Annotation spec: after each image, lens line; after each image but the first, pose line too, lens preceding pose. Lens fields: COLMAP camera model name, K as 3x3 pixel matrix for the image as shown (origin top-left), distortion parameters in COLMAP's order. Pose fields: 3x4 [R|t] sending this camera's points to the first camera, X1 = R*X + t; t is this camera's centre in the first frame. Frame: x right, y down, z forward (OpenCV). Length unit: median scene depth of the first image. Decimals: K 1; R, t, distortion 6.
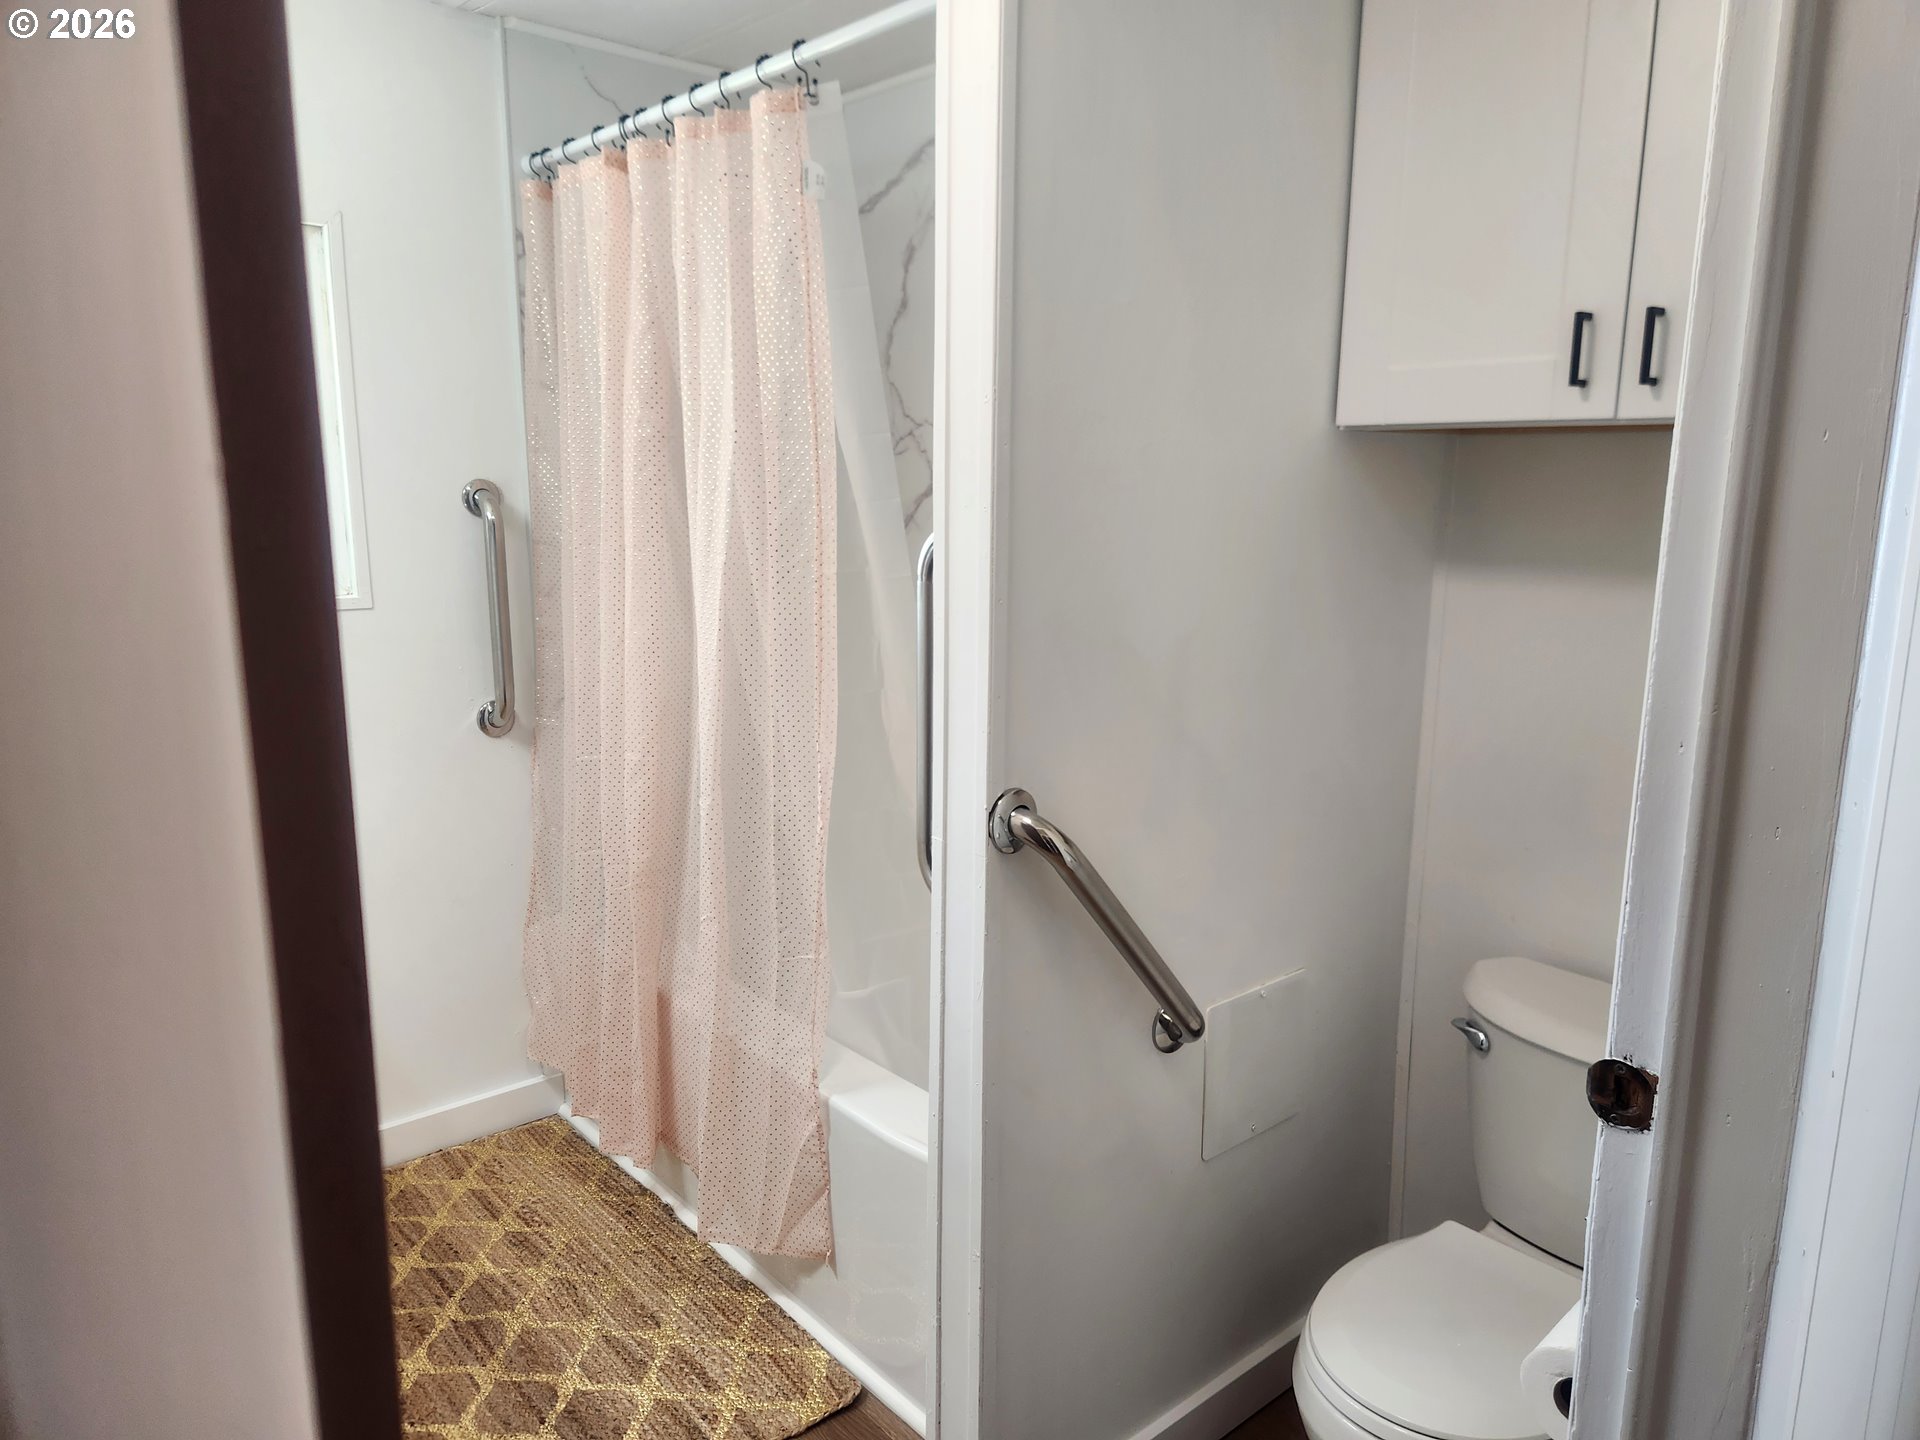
lens RADIAL K [[1358.9, 0, 961.2], [0, 1358.9, 719.1], [0, 0, 1]] dist [0.030778, -0.020004]
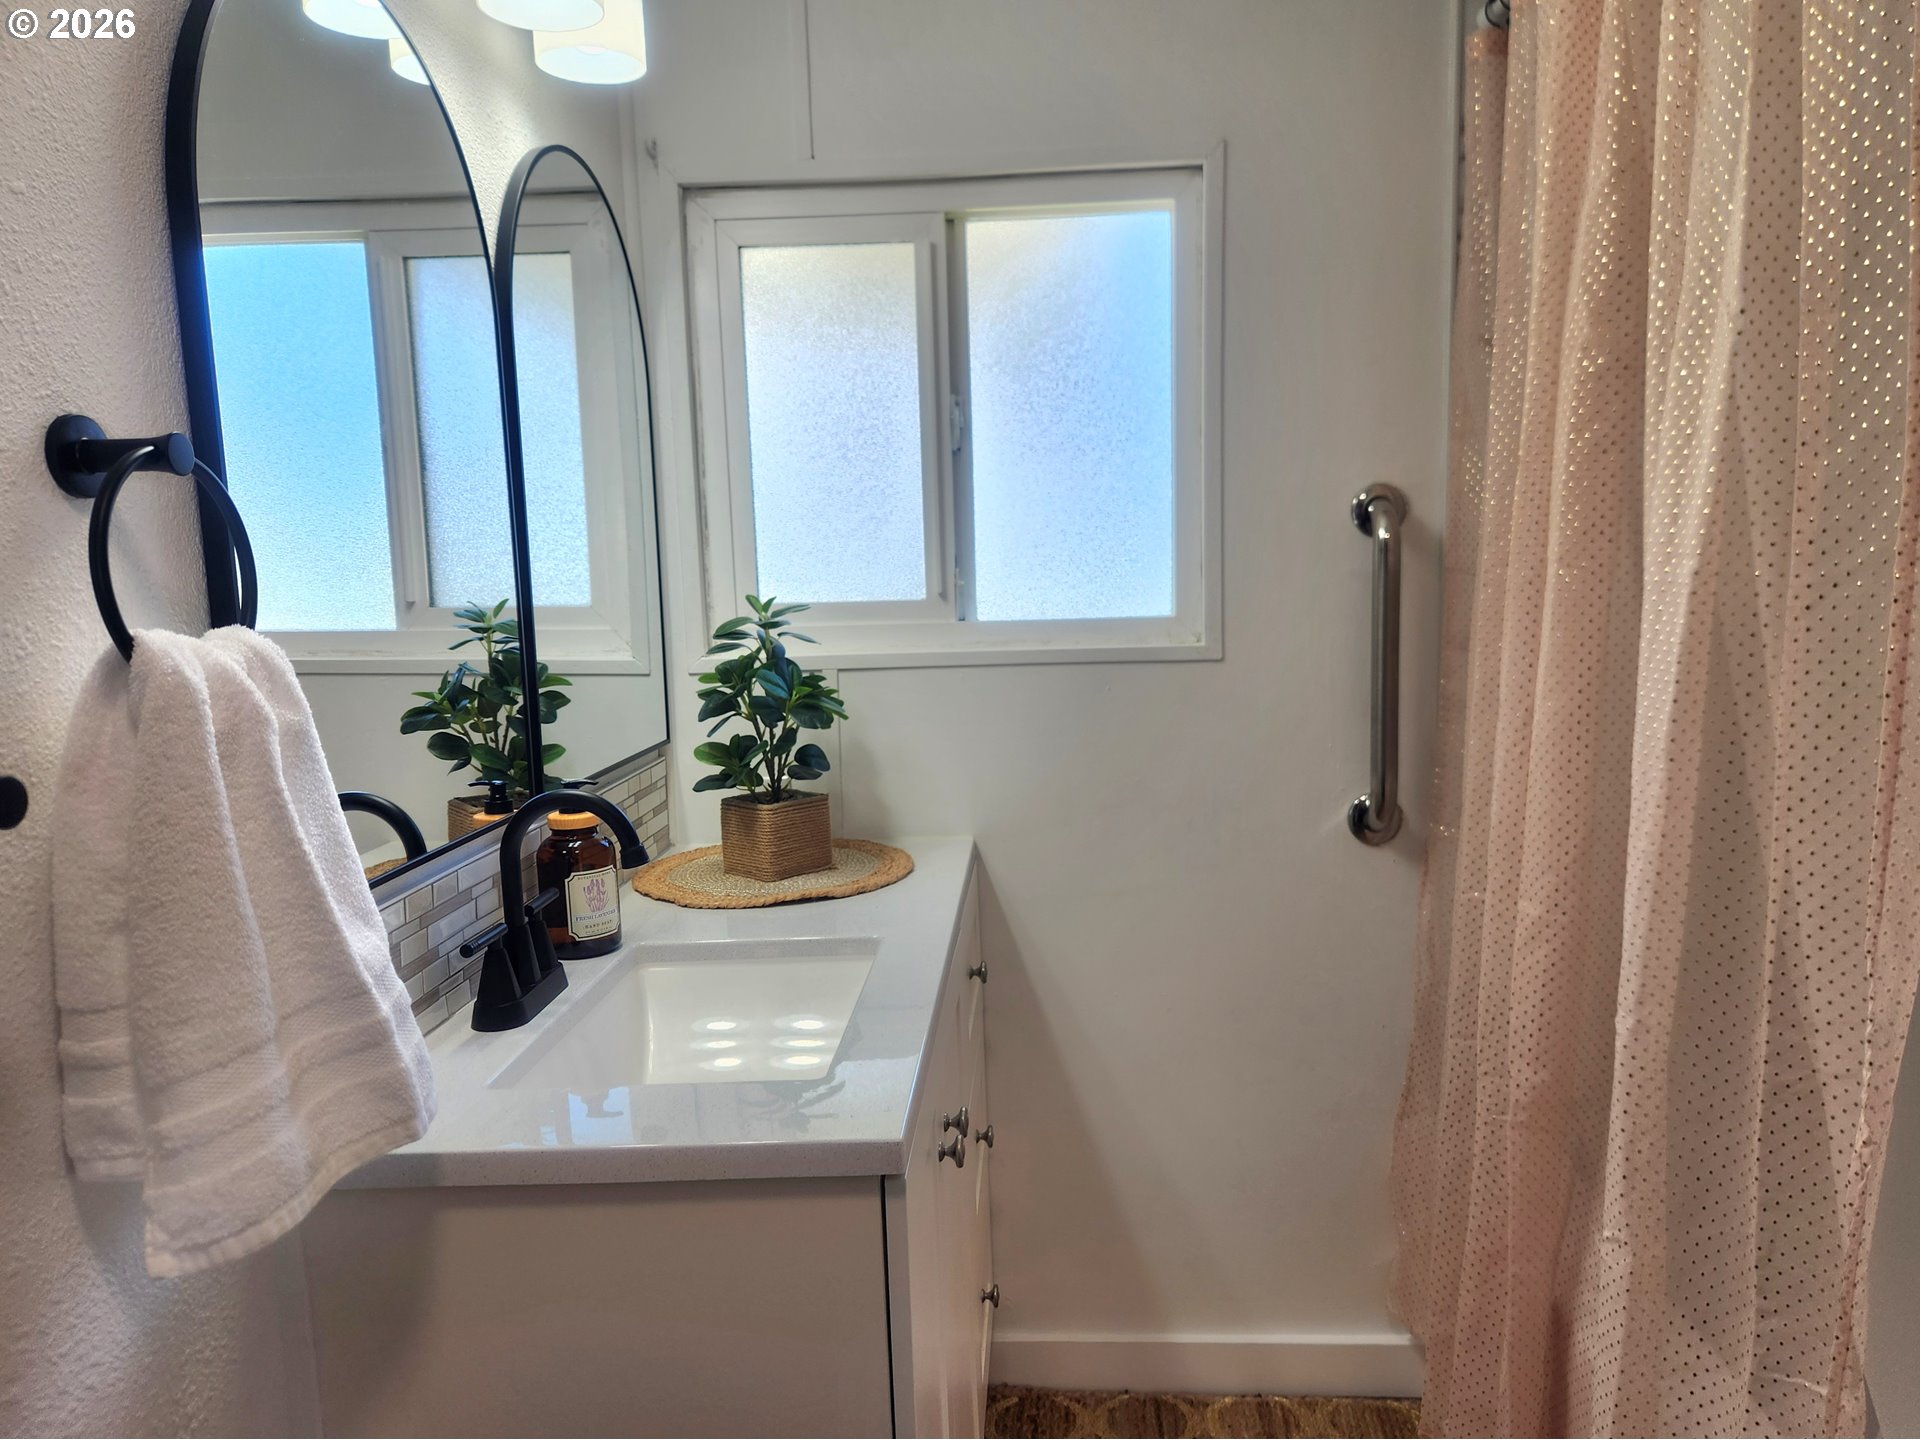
lens RADIAL K [[1358.9, 0, 984.9], [0, 1358.9, 754.6], [0, 0, 1]] dist [0.030778, -0.020004]
pose [[0.733536, 0.064307, -0.676602, -0.014424], [-0.084672, 0.996405, 0.002906, -0.021959], [0.674356, 0.055157, 0.736343, 0.391841]]
